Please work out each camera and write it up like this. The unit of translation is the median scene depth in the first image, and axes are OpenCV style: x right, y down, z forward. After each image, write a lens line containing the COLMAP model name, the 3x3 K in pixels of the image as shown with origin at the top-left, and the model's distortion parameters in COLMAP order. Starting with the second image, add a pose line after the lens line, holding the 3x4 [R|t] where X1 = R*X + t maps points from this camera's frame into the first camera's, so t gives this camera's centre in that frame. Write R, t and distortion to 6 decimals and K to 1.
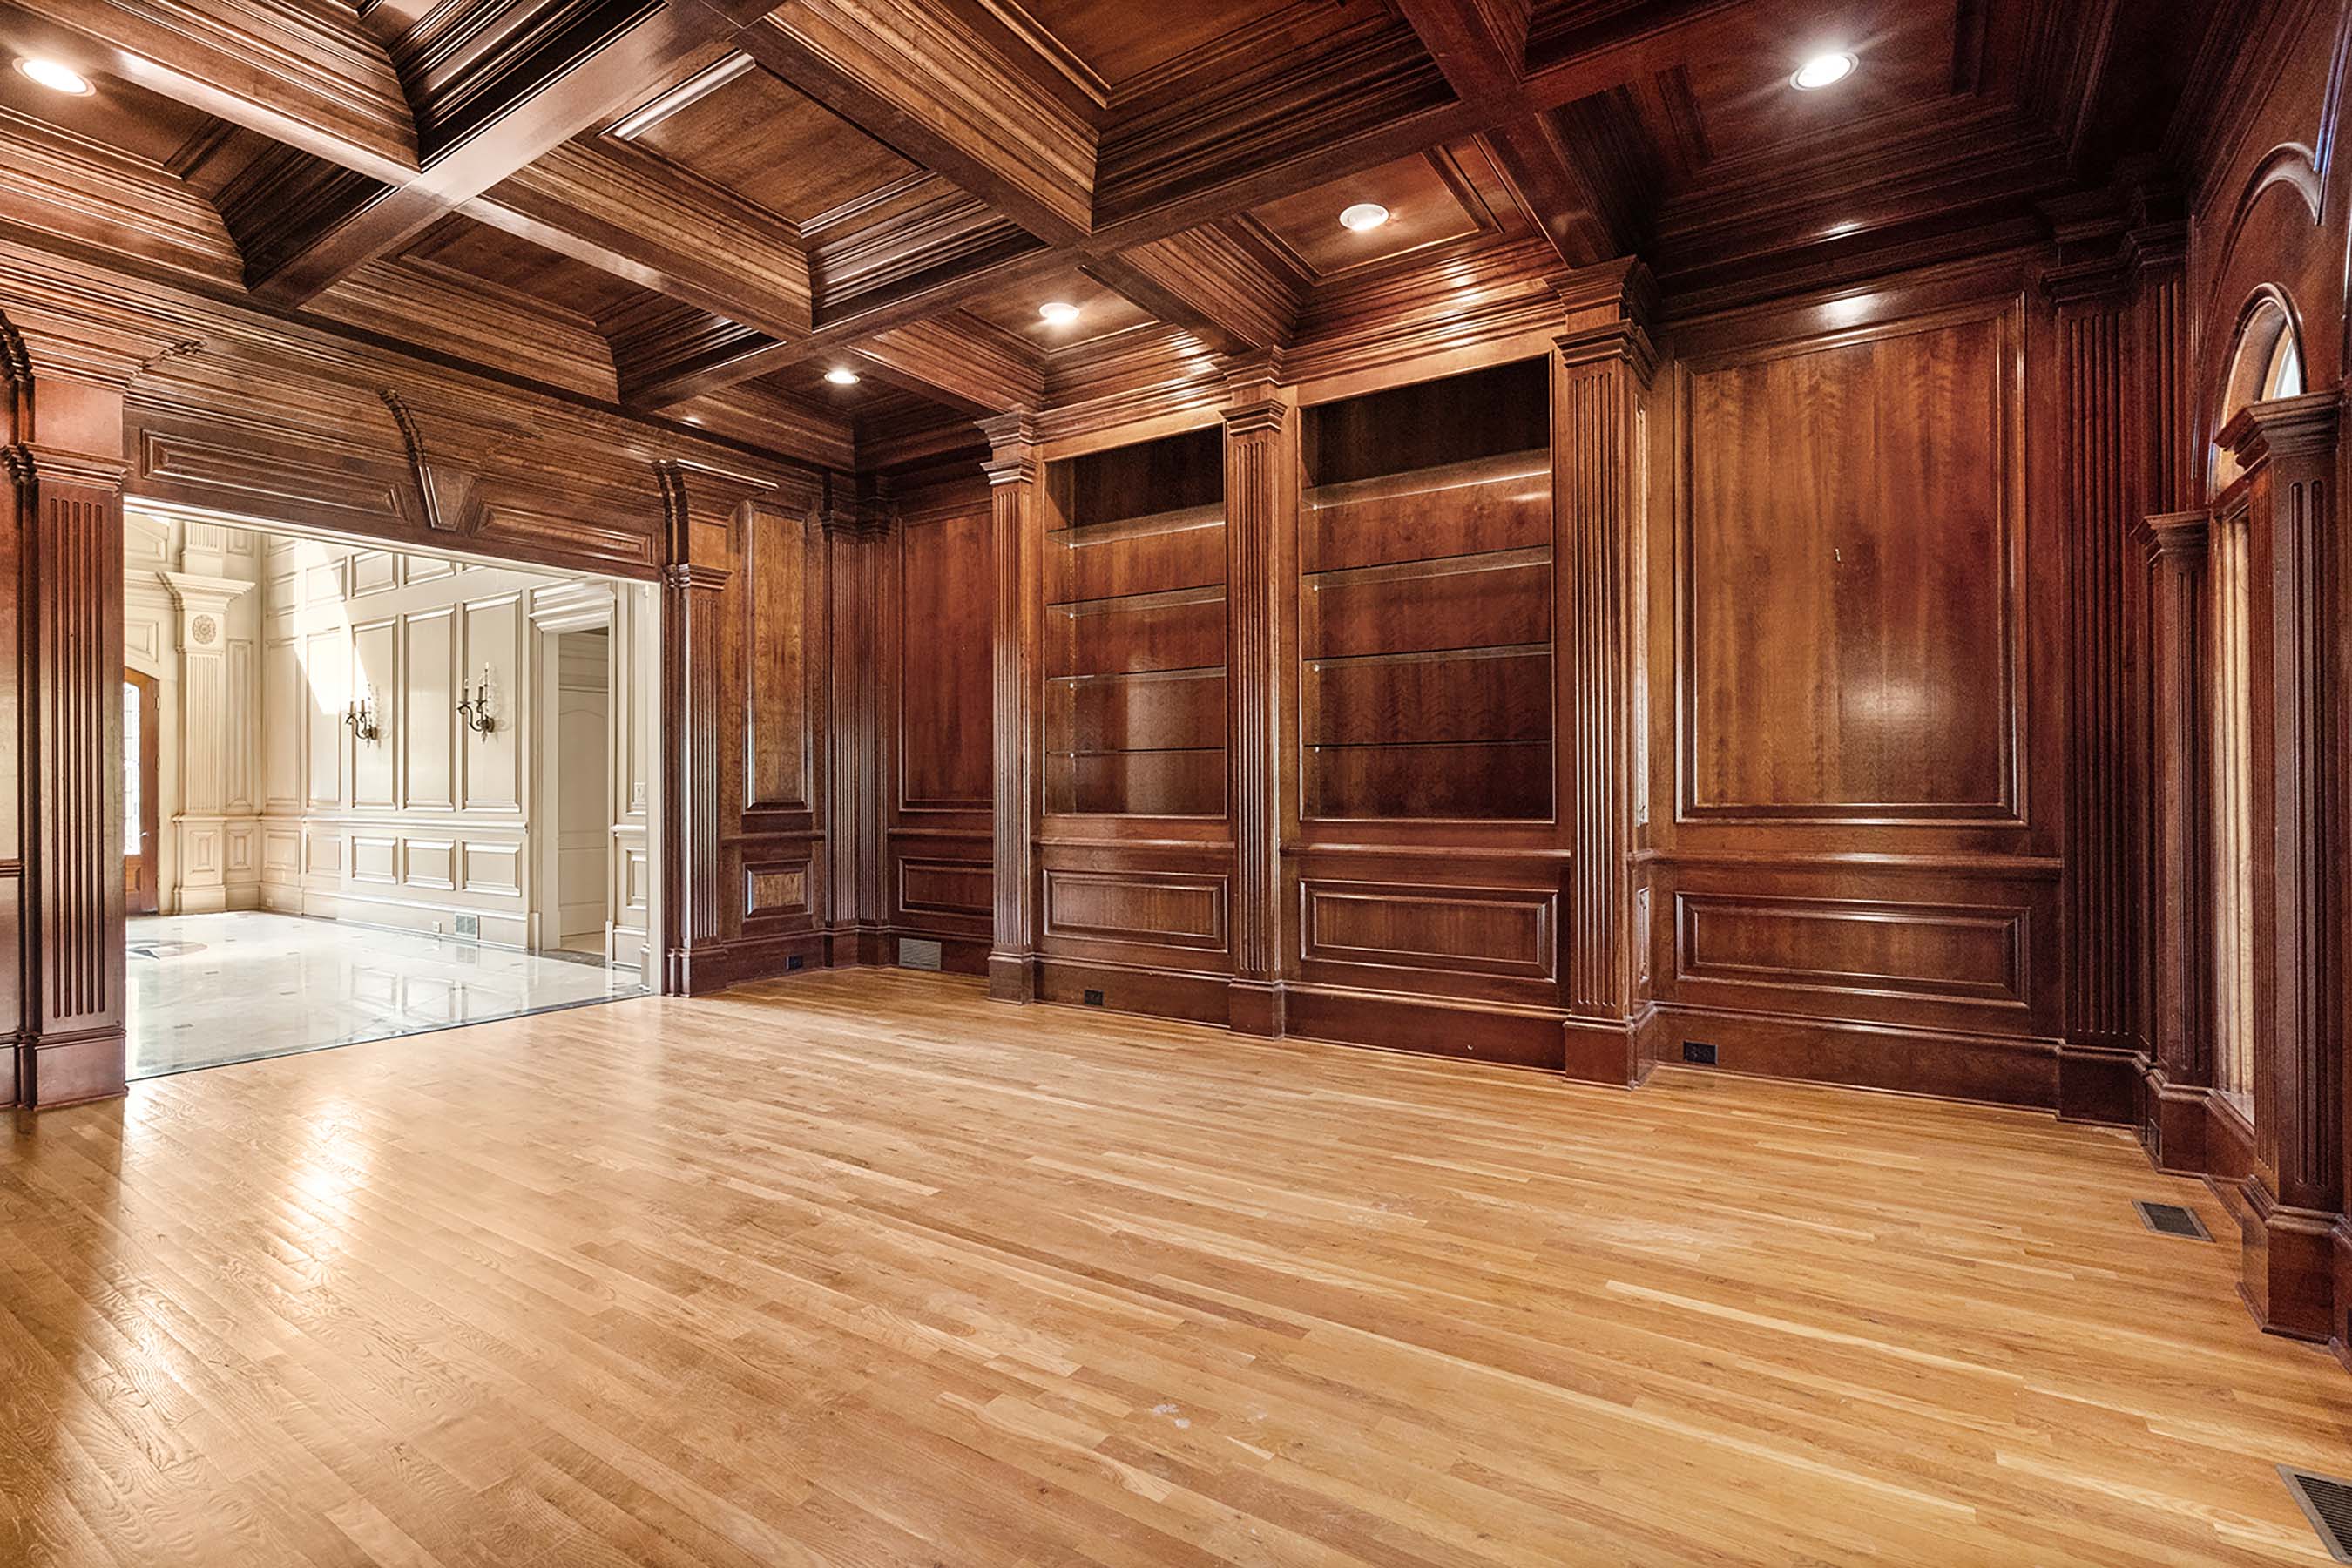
lens RADIAL K [[1086.8, 0, 1176.0], [0, 1086.8, 784.0], [0, 0, 1]] dist [-0.003473, -0.000107]
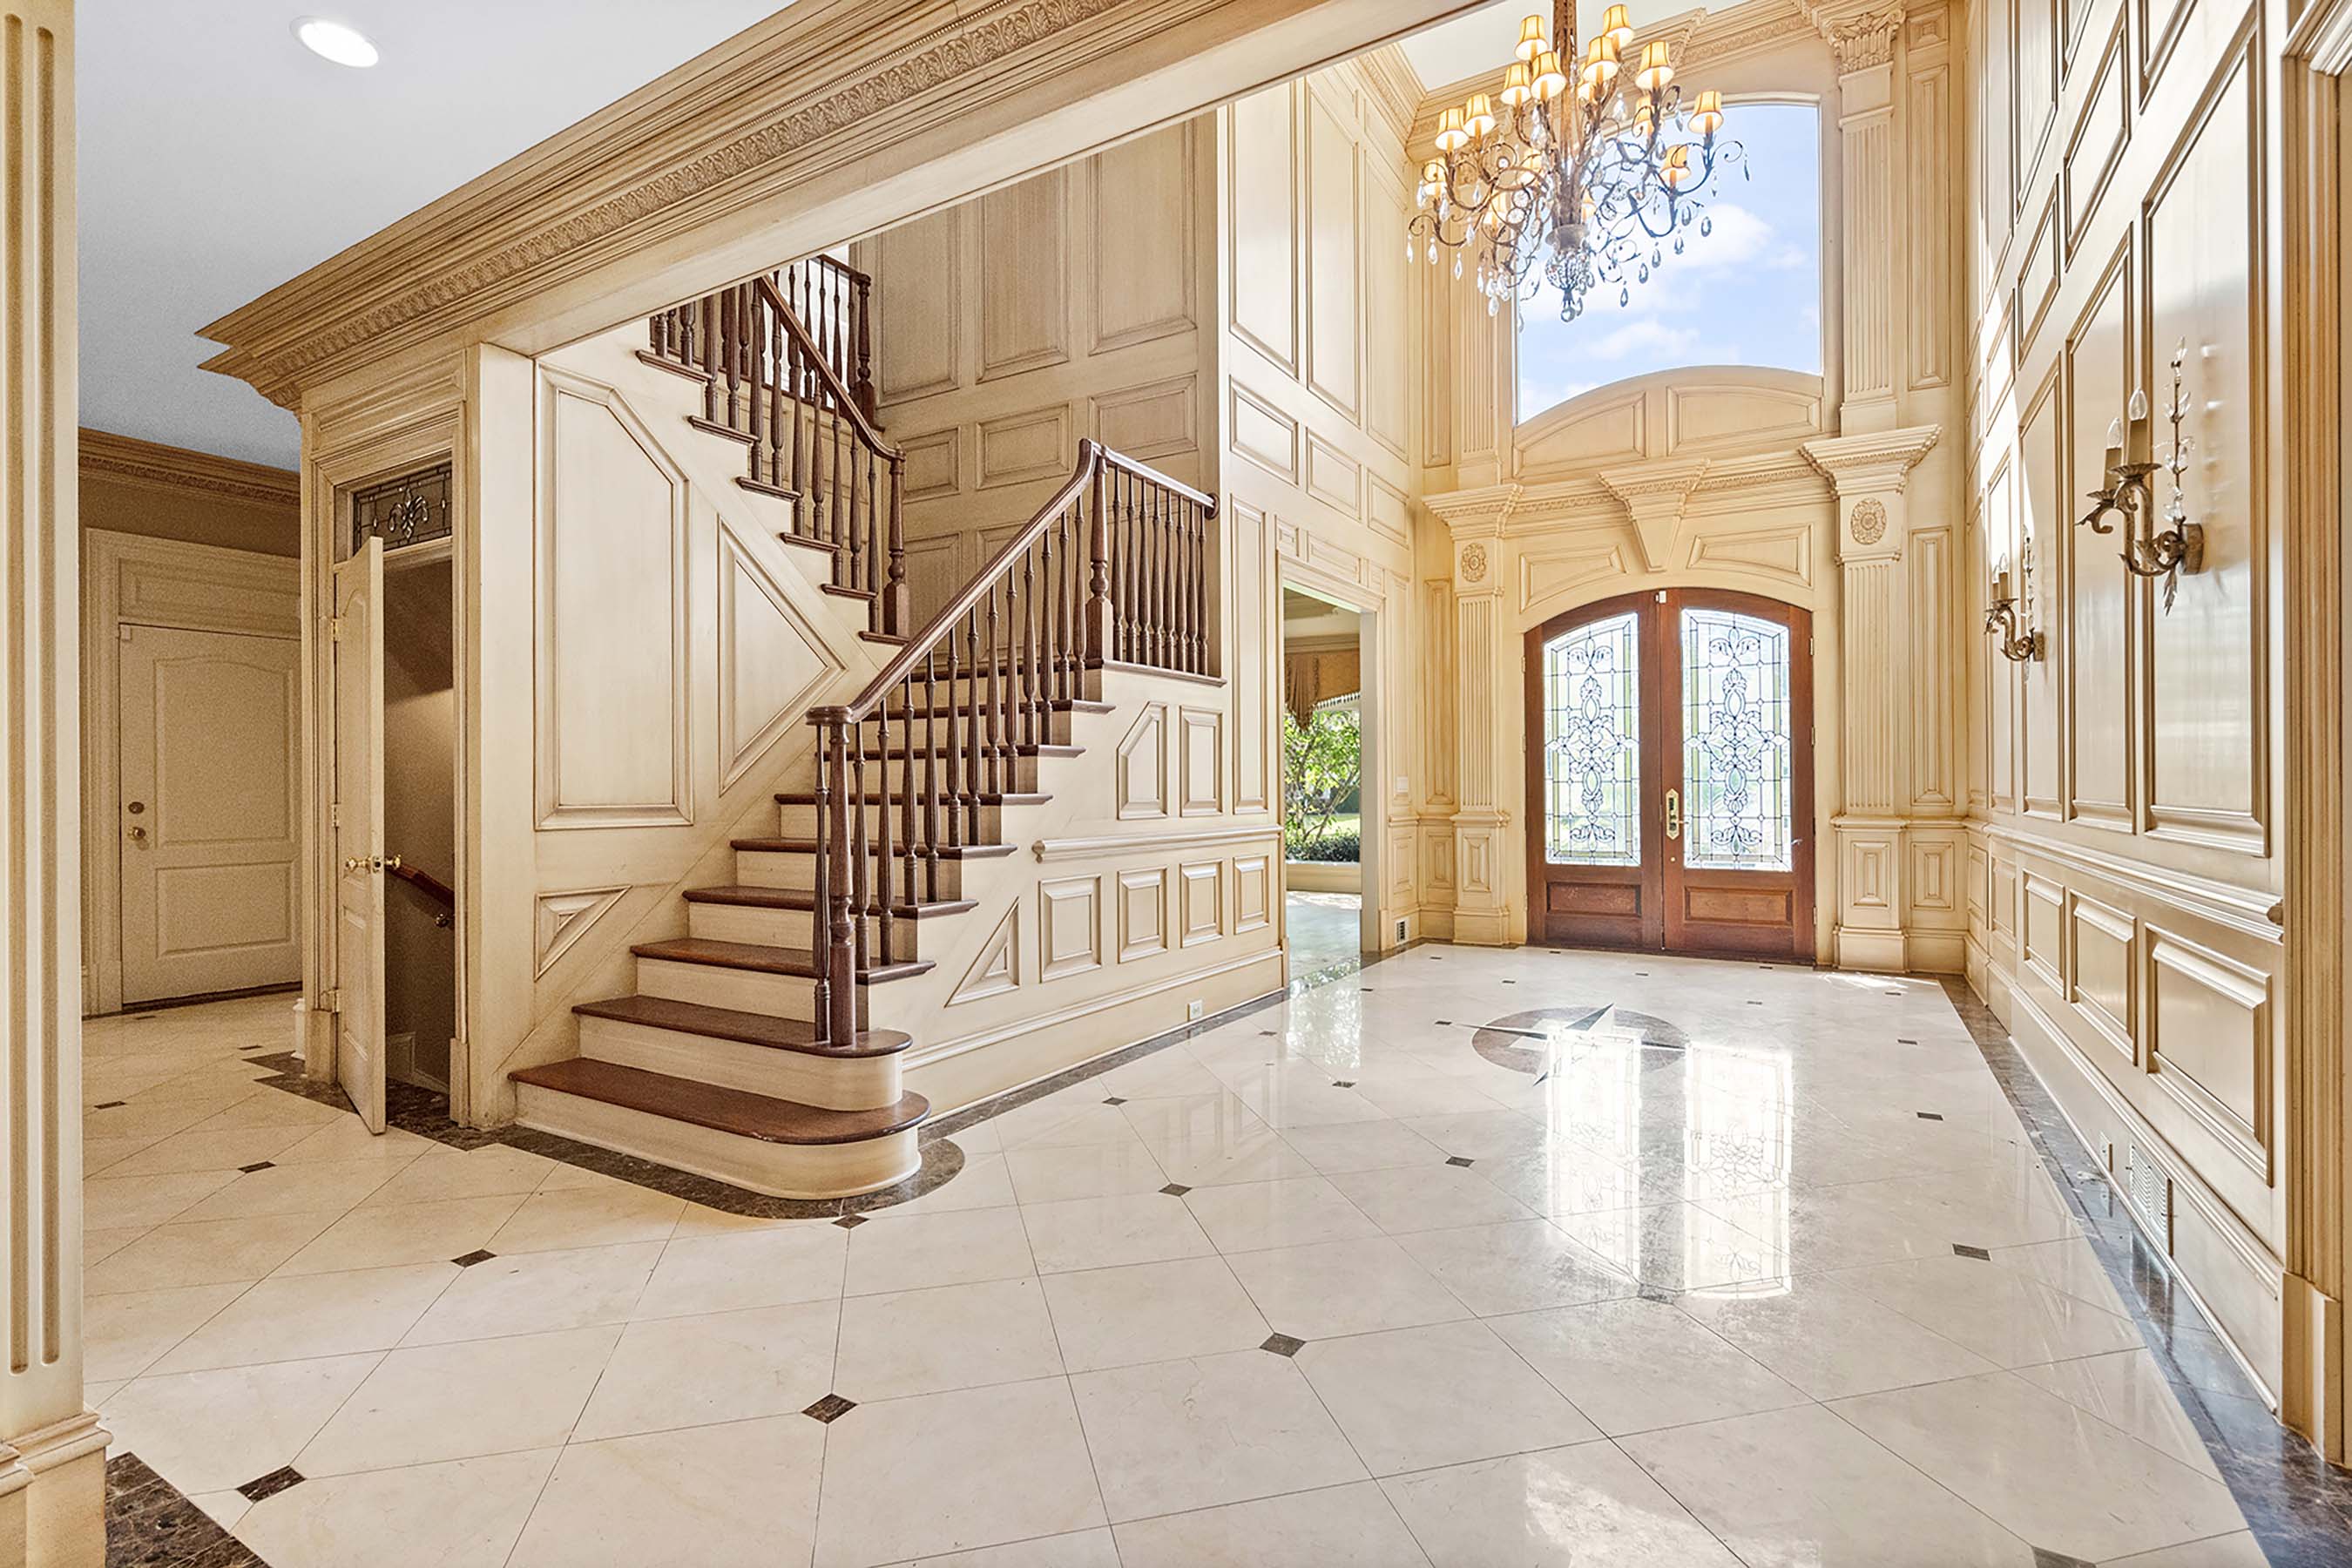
lens RADIAL K [[1086.8, 0, 1176.0], [0, 1086.8, 784.0], [0, 0, 1]] dist [-0.003473, -0.000107]
pose [[0.035827, 0.001561, -0.999357, -0.402245], [0.009936, 0.999949, 0.001918, 0.006725], [0.999309, -0.009998, 0.035810, 0.823985]]
